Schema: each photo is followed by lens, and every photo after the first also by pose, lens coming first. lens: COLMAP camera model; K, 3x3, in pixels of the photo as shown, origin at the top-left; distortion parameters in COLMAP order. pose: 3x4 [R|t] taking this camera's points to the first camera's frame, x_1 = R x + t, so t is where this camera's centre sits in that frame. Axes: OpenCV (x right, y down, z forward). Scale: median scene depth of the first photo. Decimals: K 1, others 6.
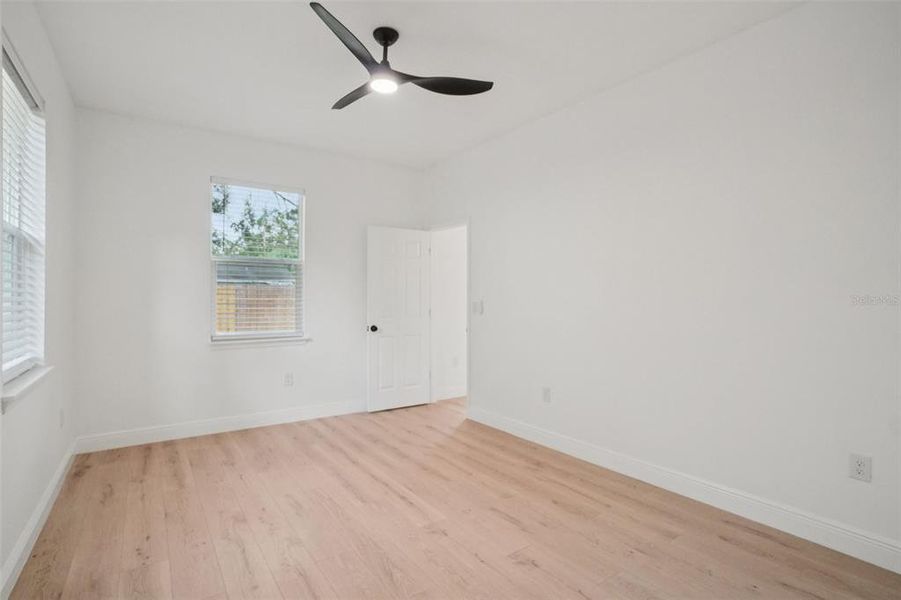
lens RADIAL K [[446.2, 0, 446.4], [0, 446.2, 301.1], [0, 0, 1]] dist [-0.036083, -0.000537]
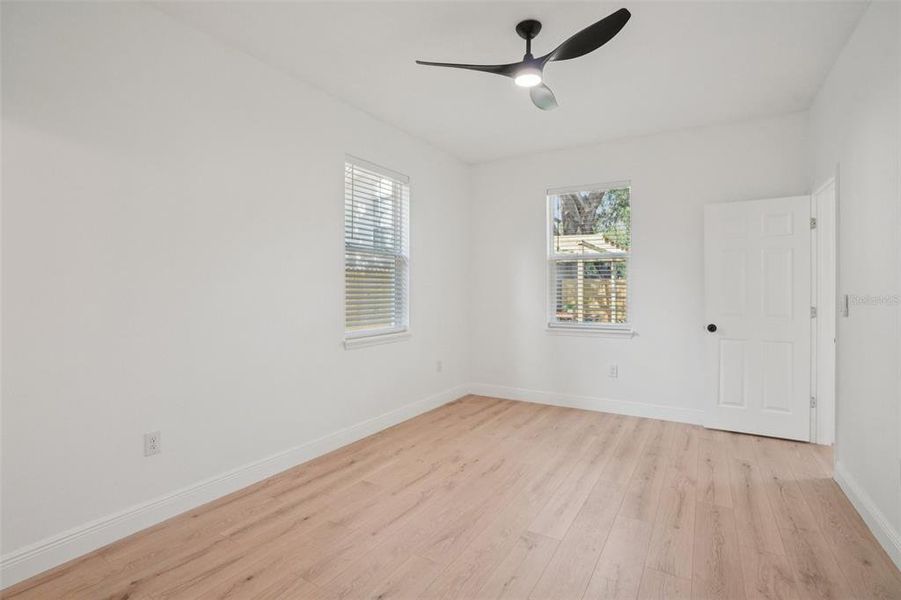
lens RADIAL K [[426.4, 0, 447.7], [0, 426.4, 295.3], [0, 0, 1]] dist [-0.019072, 0.001556]
pose [[0.407250, 0.006553, -0.913293, 0.518011], [-0.004140, 0.999977, 0.005328, -0.002333], [0.913307, 0.001611, 0.407268, 0.342217]]
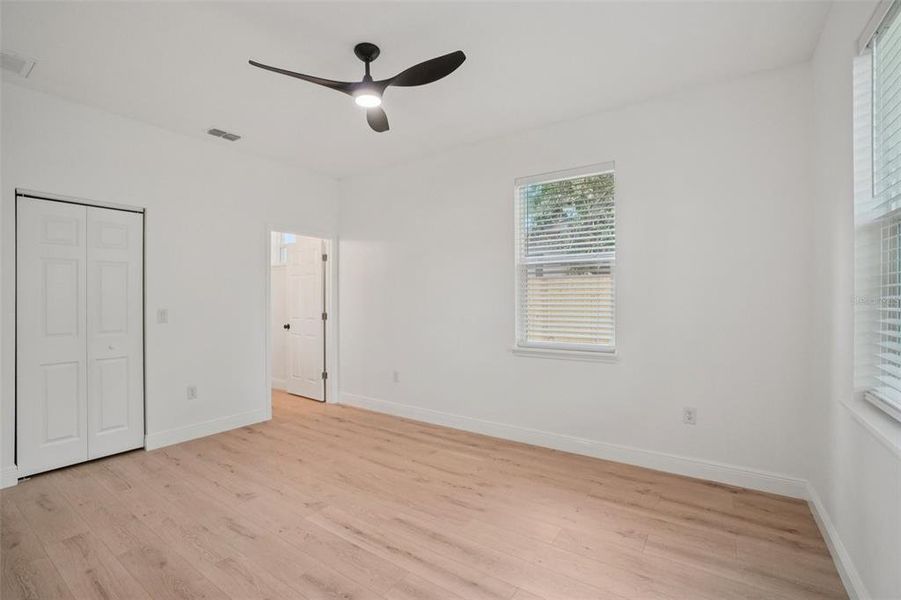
lens RADIAL K [[393.4, 0, 450.1], [0, 393.4, 301.3], [0, 0, 1]] dist [-0.024138, 0.000292]
pose [[-0.931018, 0.003640, -0.364956, 0.012416], [0.003057, 0.999993, 0.002176, -0.014992], [0.364961, 0.000910, -0.931022, 1.503908]]
